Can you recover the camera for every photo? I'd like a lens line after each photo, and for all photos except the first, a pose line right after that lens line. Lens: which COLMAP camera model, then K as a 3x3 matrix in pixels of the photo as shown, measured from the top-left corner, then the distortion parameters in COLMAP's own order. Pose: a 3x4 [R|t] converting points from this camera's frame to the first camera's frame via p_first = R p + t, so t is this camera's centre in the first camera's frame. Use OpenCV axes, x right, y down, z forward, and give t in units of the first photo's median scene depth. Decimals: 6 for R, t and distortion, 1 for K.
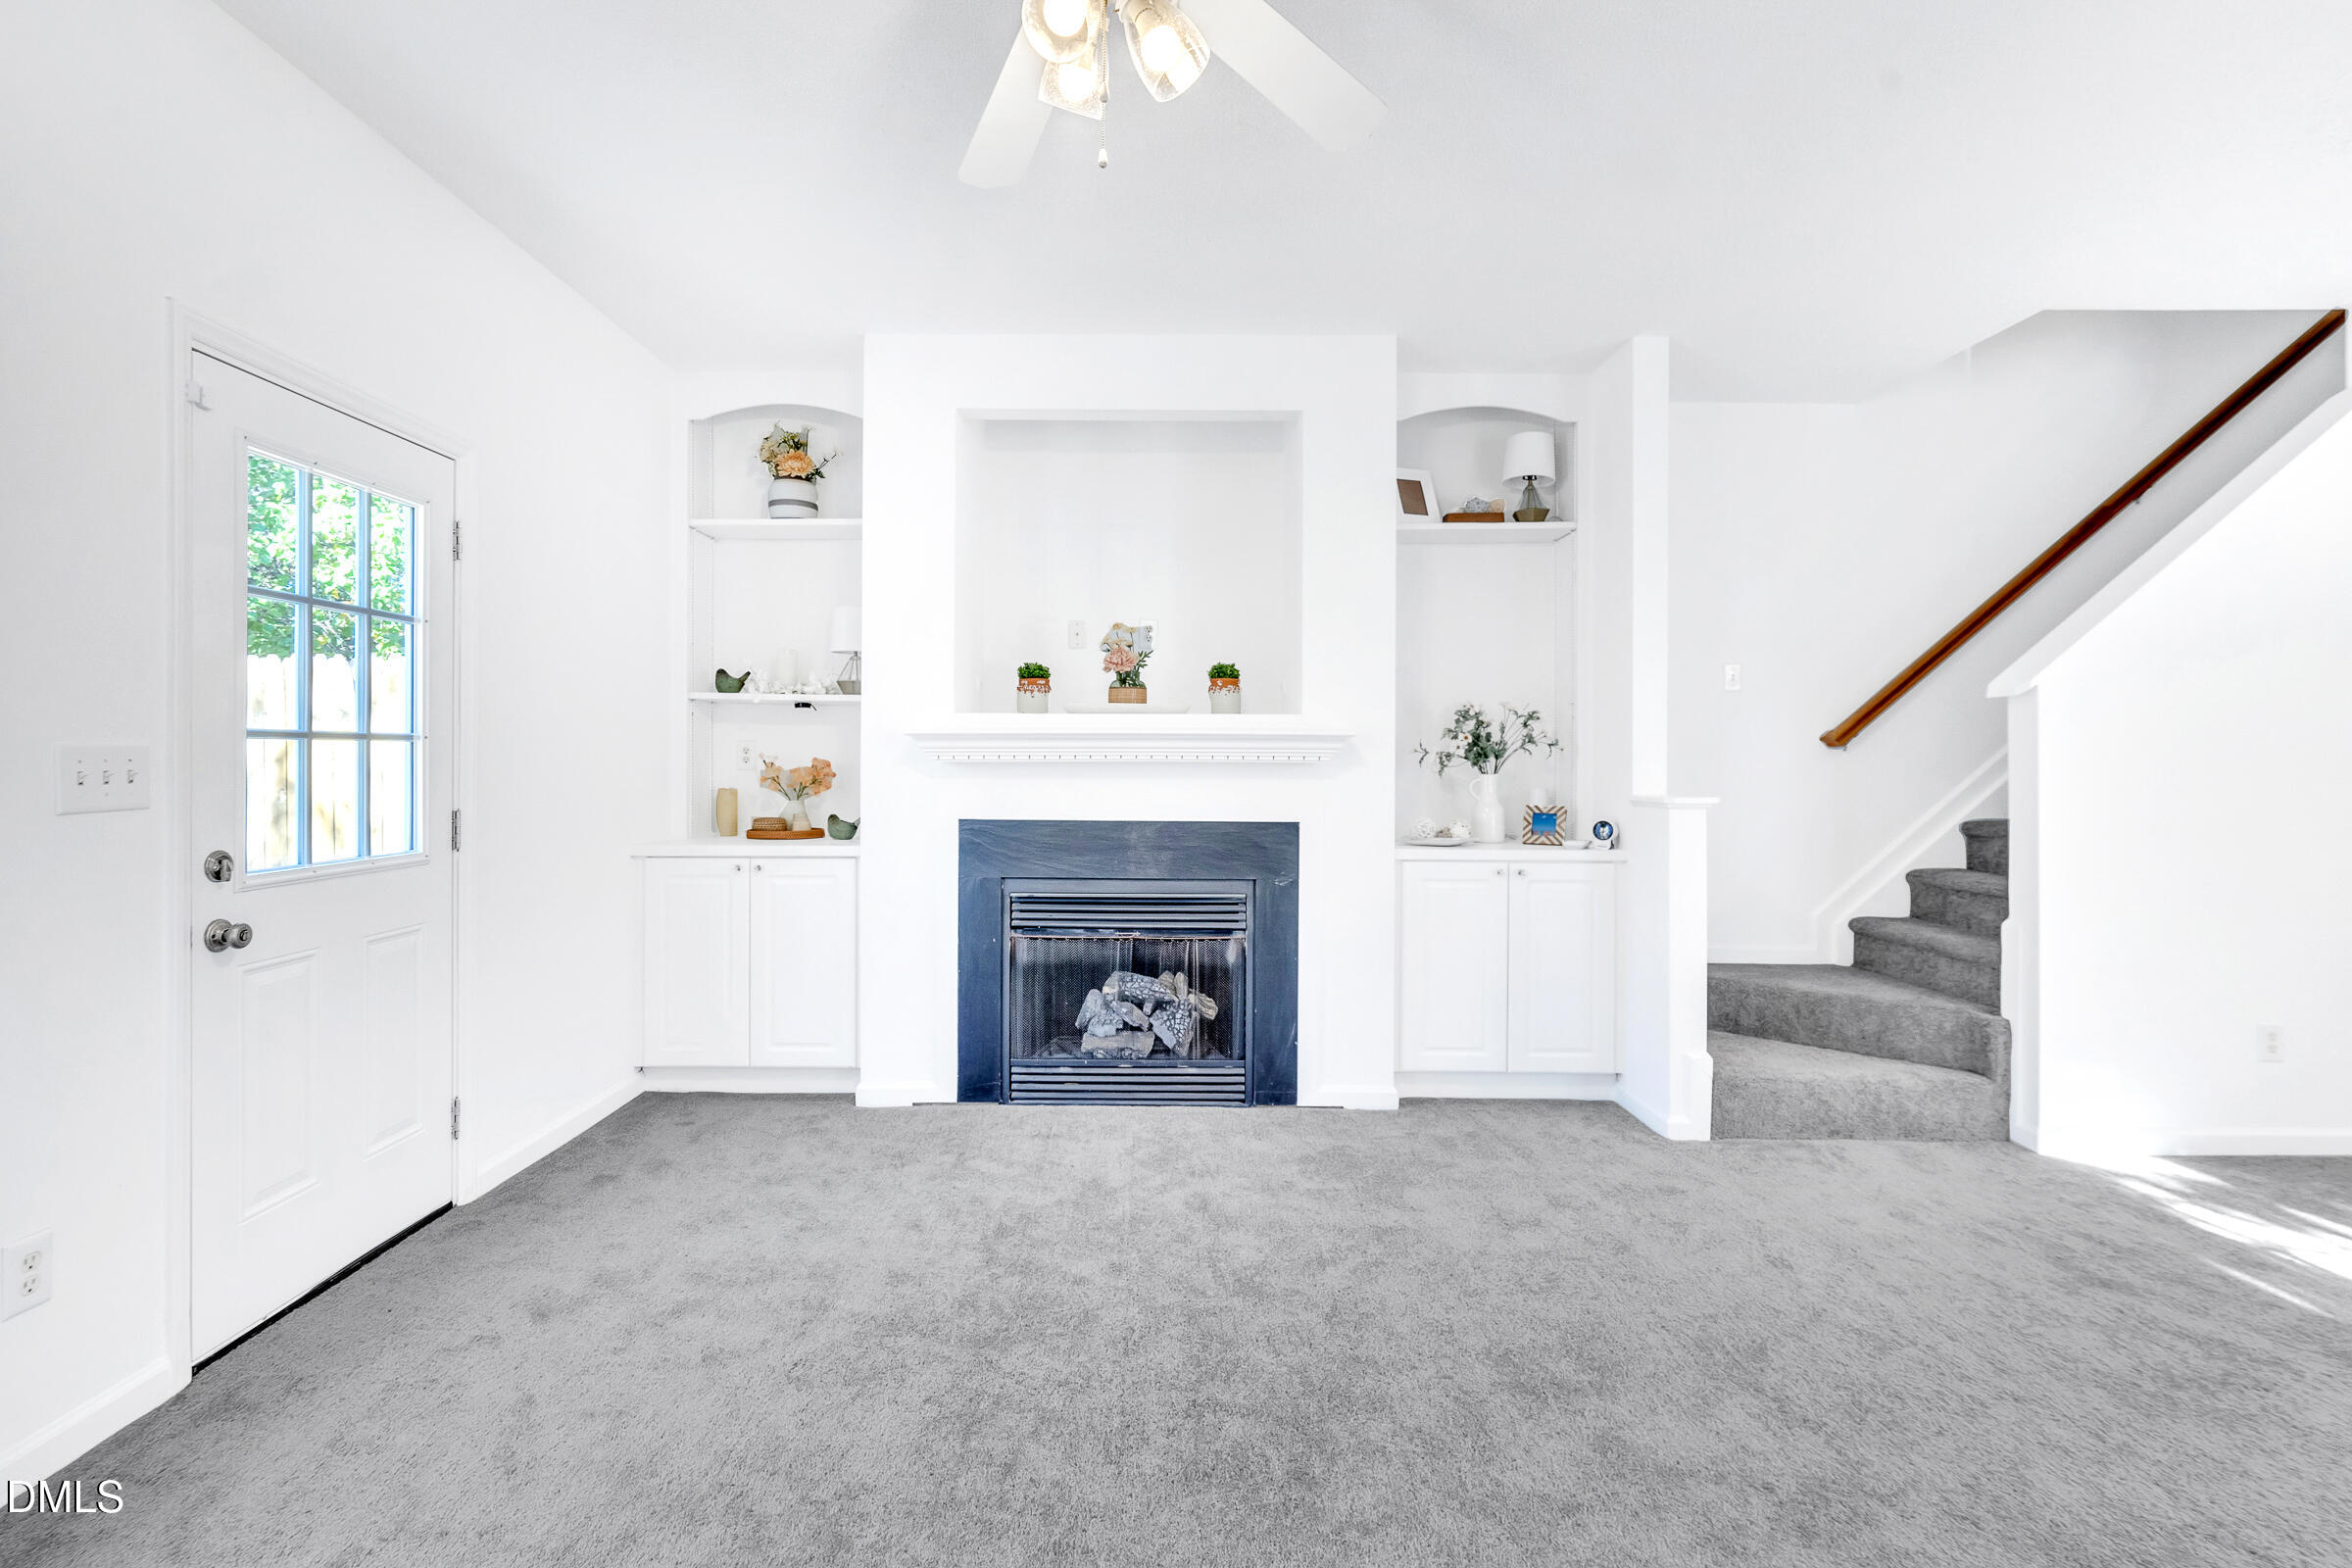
lens RADIAL K [[1055.1, 0, 1168.2], [0, 1055.1, 767.6], [0, 0, 1]] dist [-0.011413, 0.005260]
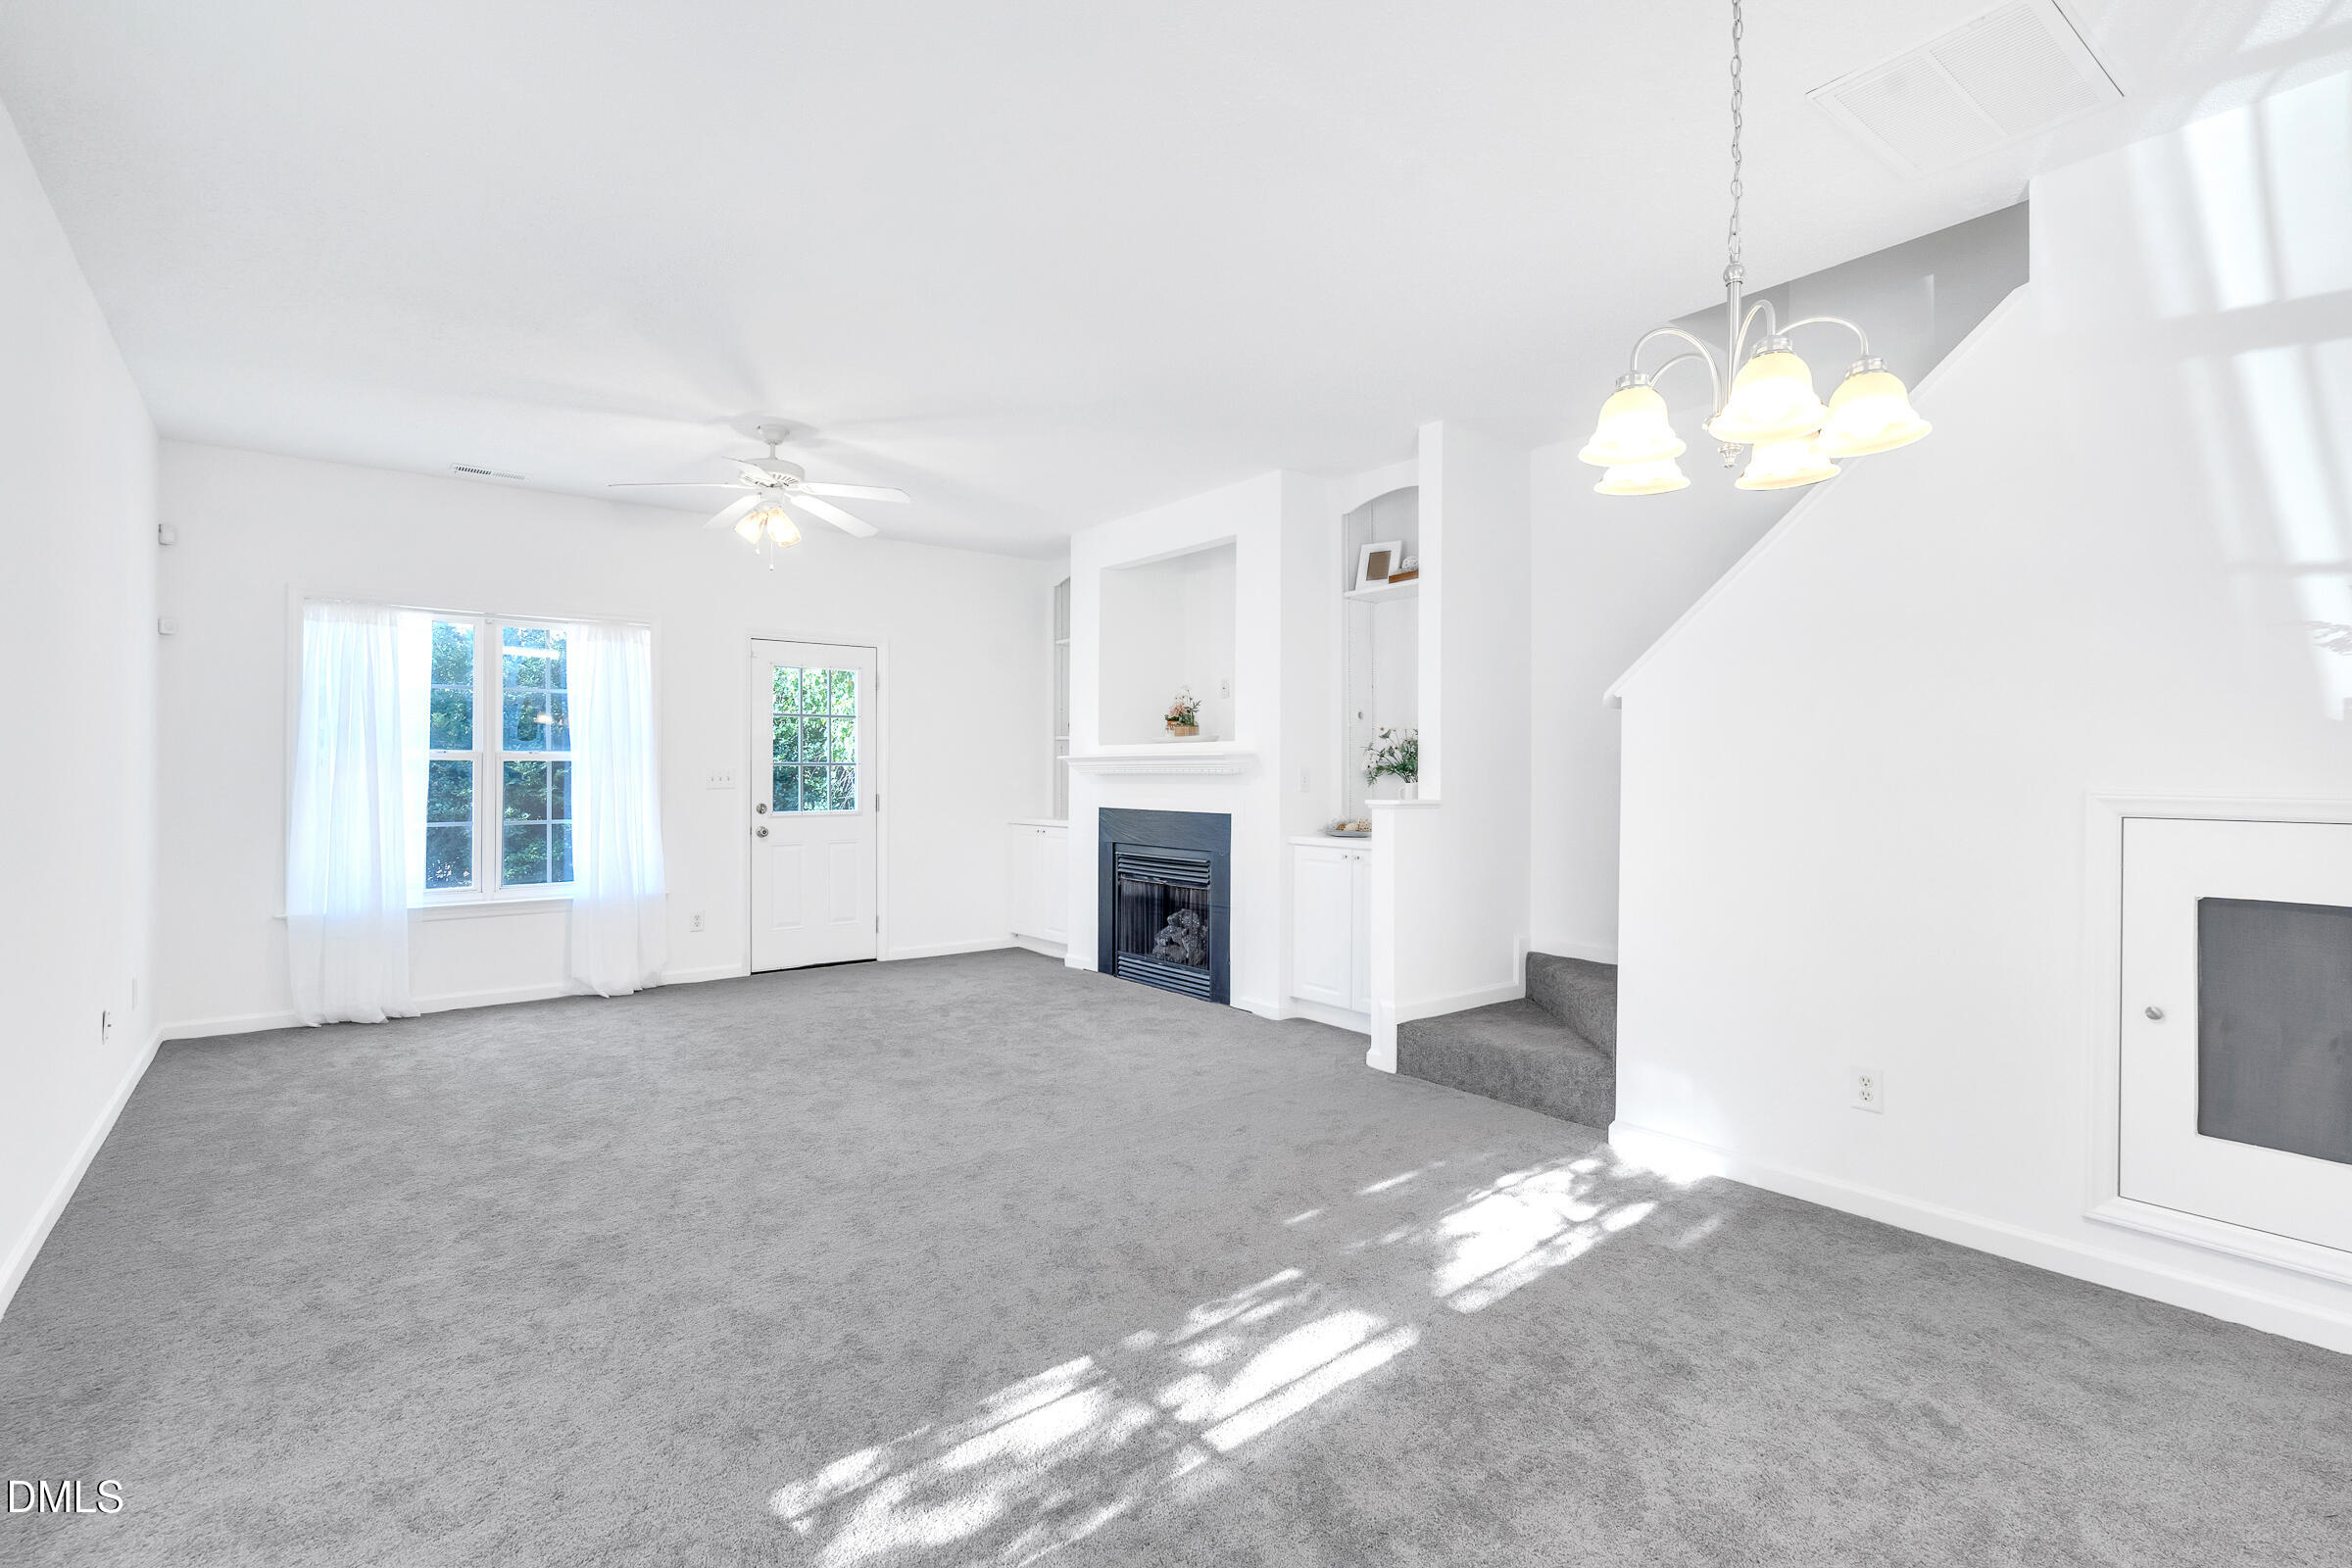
lens RADIAL K [[1055.1, 0, 1168.2], [0, 1055.1, 767.6], [0, 0, 1]] dist [-0.011413, 0.005260]
pose [[0.642875, -0.007408, -0.765935, 1.187805], [-0.004343, 0.999902, -0.013316, 0.006576], [0.765959, 0.011886, 0.642780, -0.019782]]
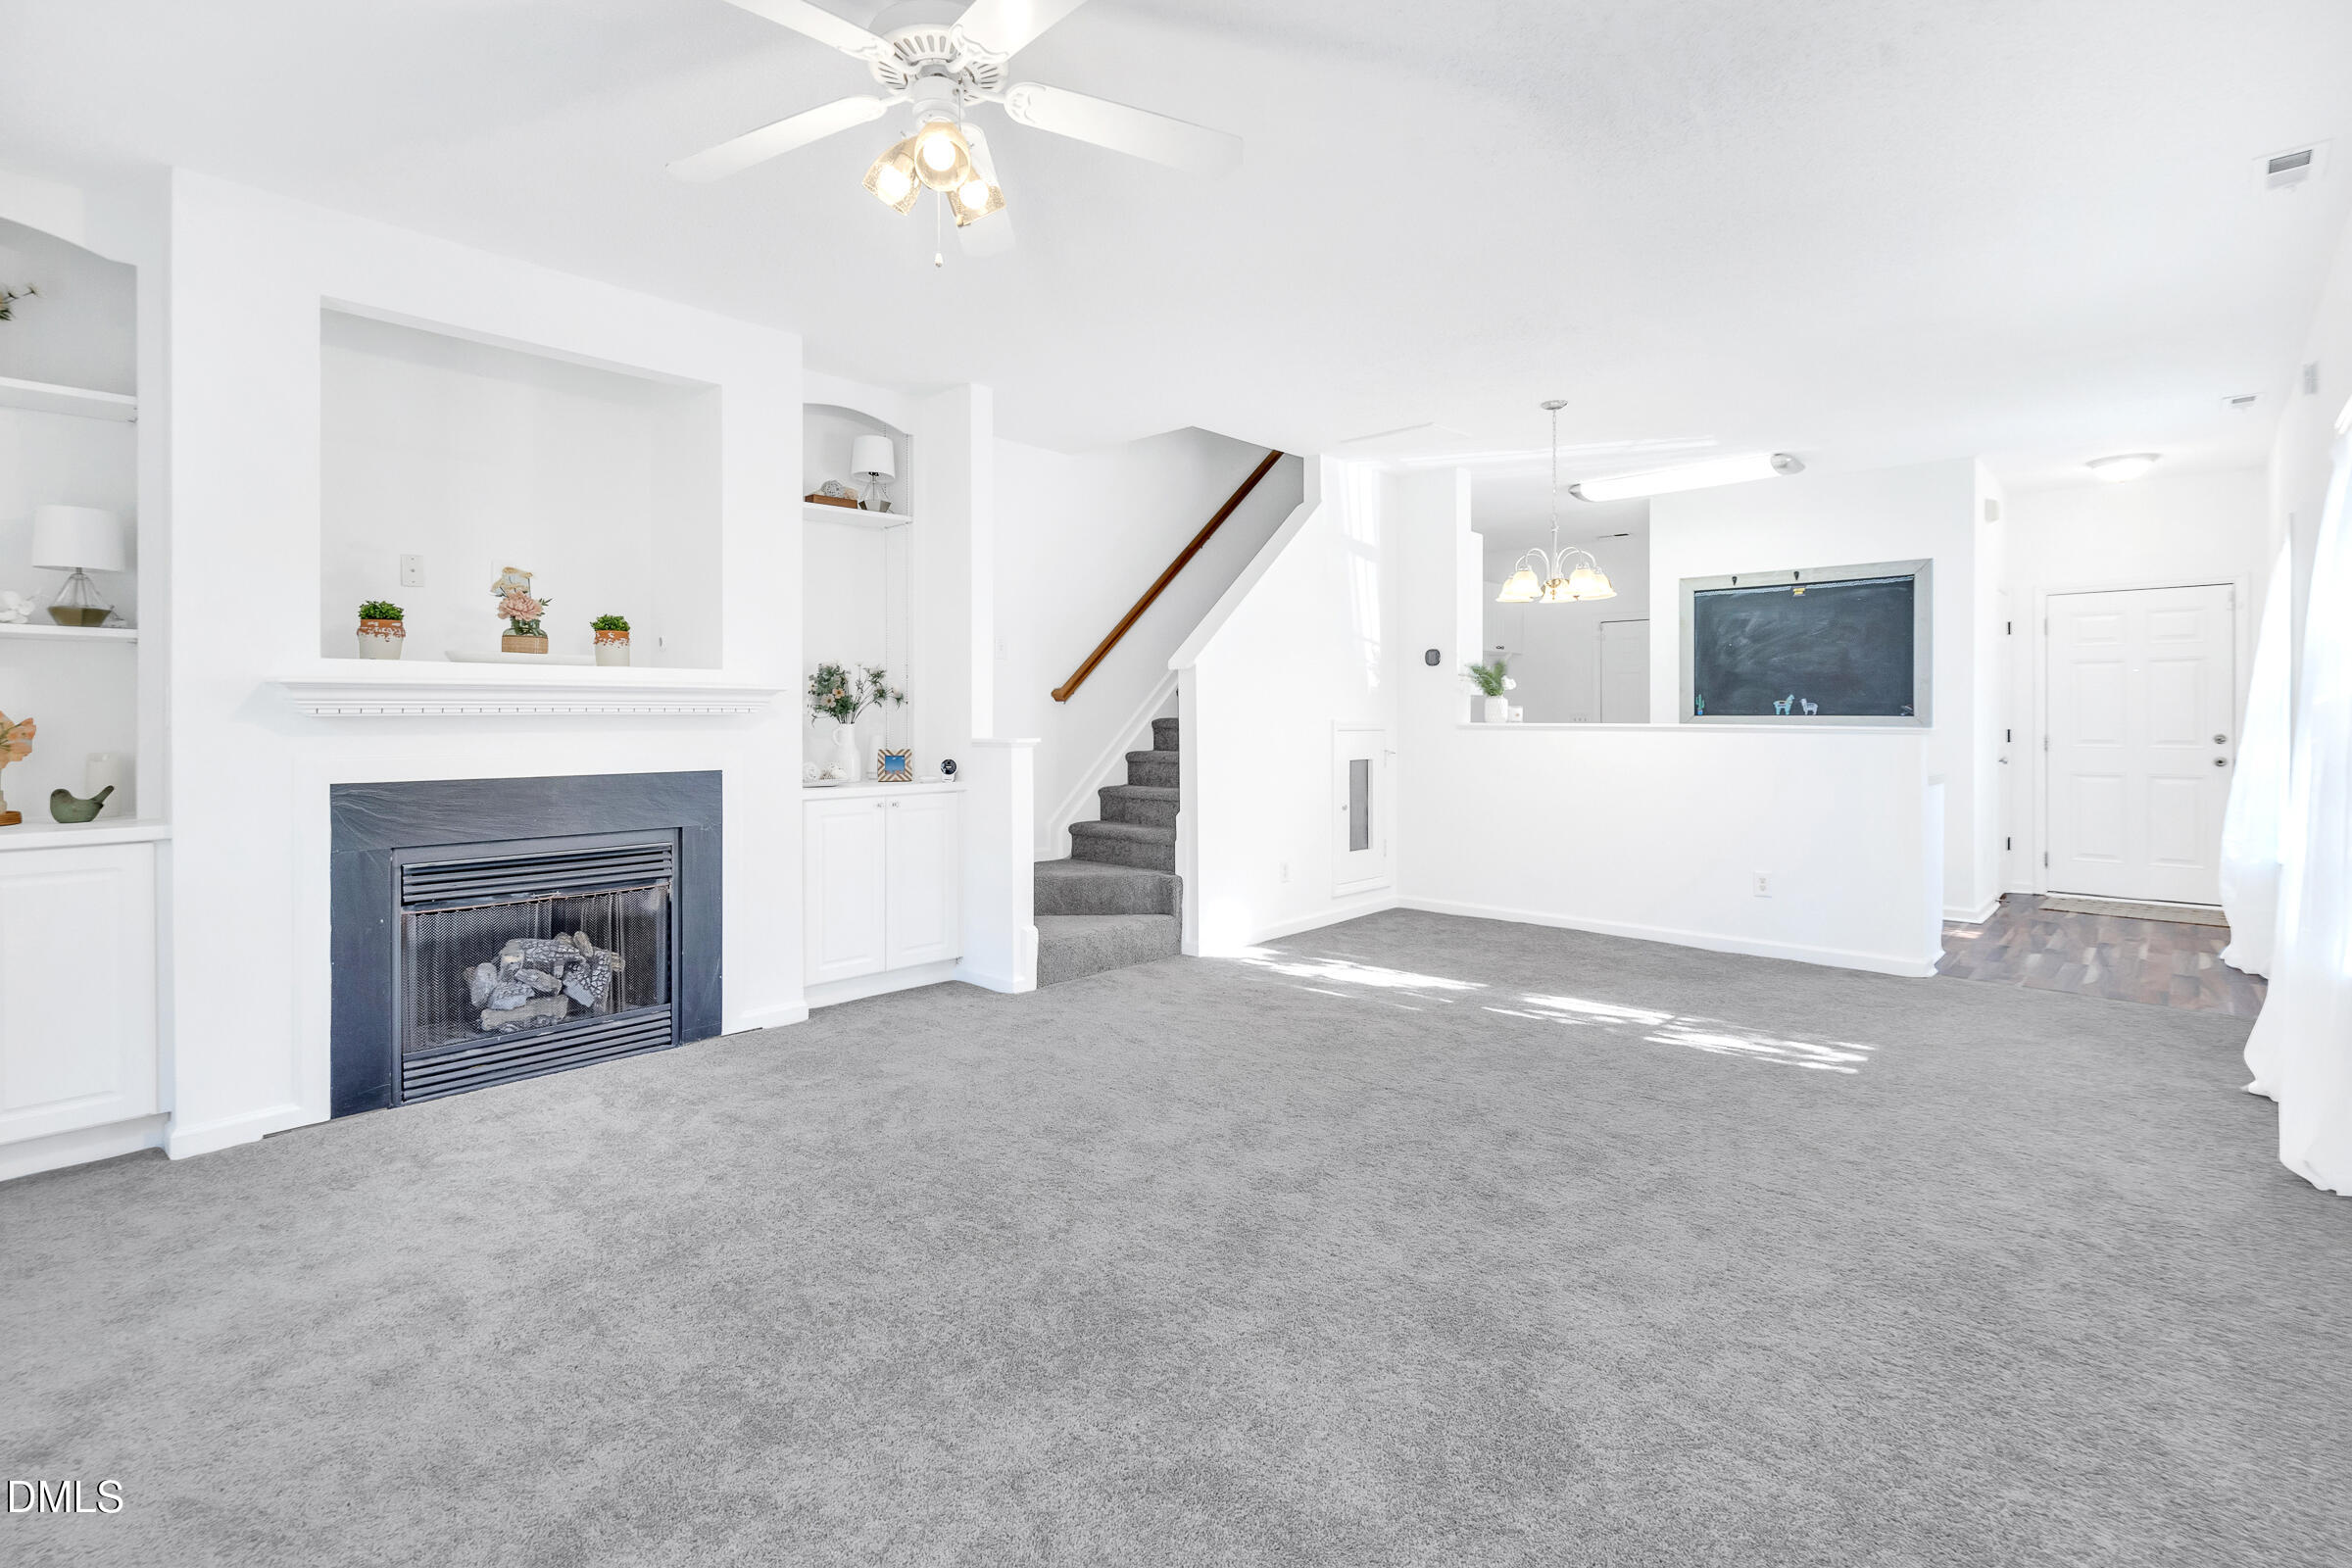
lens RADIAL K [[1064.8, 0, 1128.1], [0, 1064.8, 720.3], [0, 0, 1]] dist [-0.010792, 0.000514]
pose [[0.699629, -0.009704, 0.714441, -0.354255], [0.009458, 0.999946, 0.004320, 0.000328], [-0.714444, 0.003735, 0.699683, -0.049575]]
